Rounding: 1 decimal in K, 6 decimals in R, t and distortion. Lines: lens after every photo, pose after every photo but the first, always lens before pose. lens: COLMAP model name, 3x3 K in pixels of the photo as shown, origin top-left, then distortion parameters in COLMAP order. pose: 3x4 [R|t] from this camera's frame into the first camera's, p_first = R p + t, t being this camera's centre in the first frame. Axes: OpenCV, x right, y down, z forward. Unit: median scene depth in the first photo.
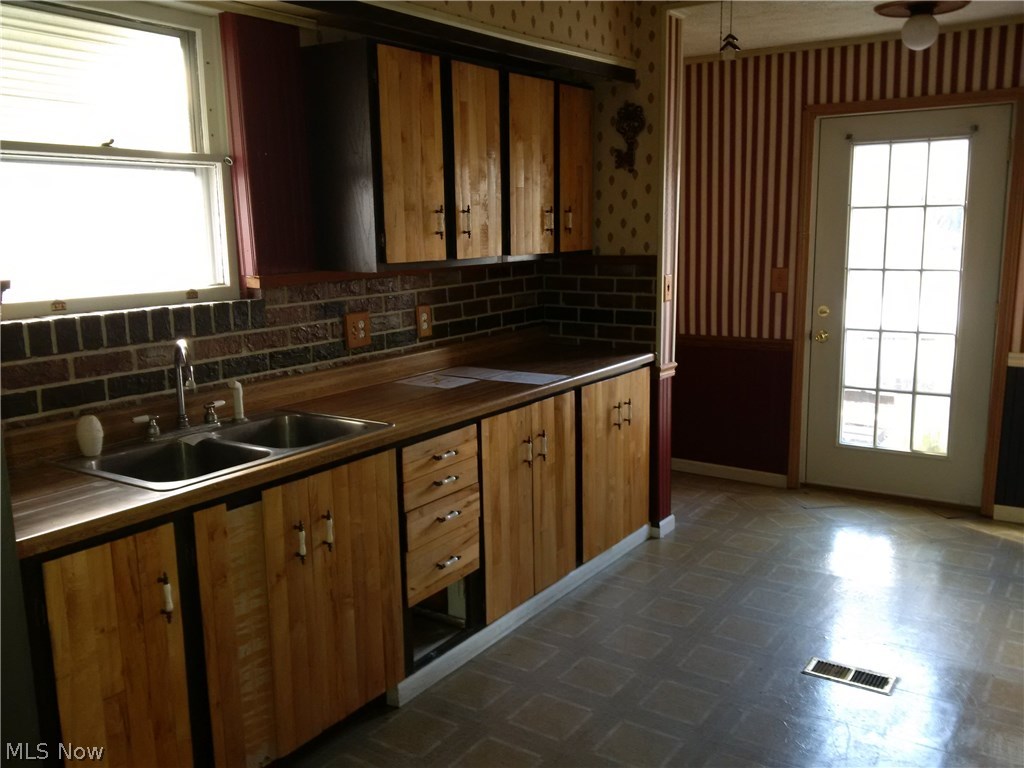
lens RADIAL K [[908.9, 0, 509.5], [0, 908.9, 382.7], [0, 0, 1]] dist [0.108748, -0.004707]
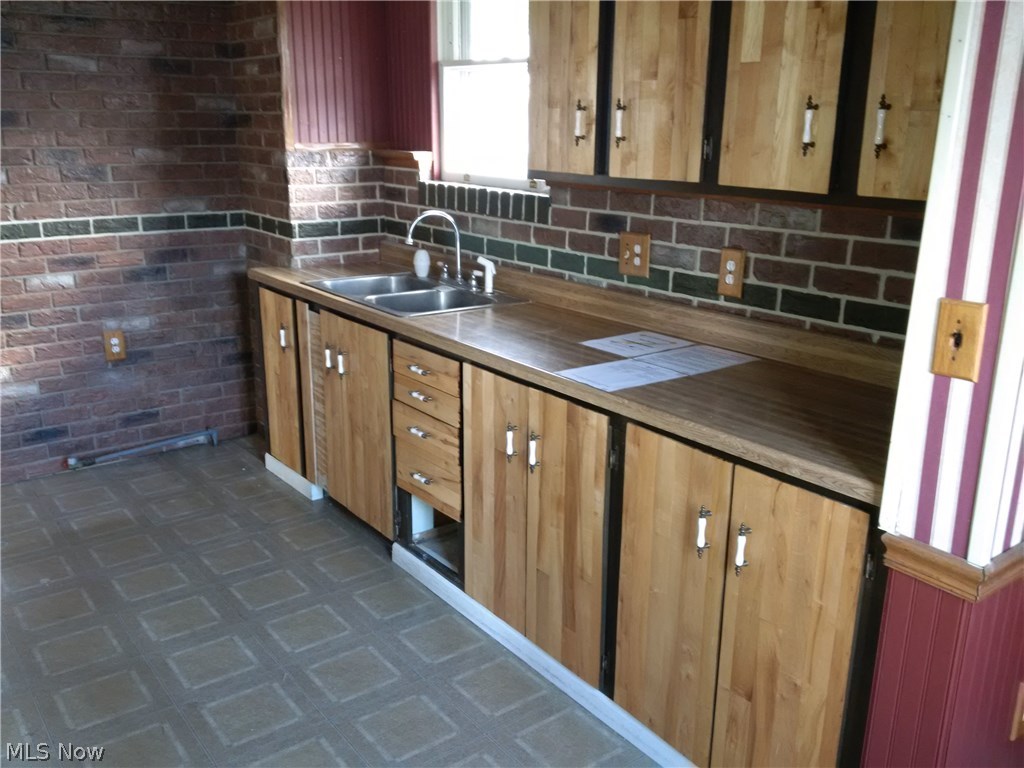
lens RADIAL K [[908.9, 0, 508.7], [0, 908.9, 387.6], [0, 0, 1]] dist [0.108748, -0.004707]
pose [[-0.323950, 0.281315, -0.903282, 0.685334], [-0.168258, 0.922416, 0.347617, -0.225228], [0.930992, 0.264594, -0.251483, 1.178347]]
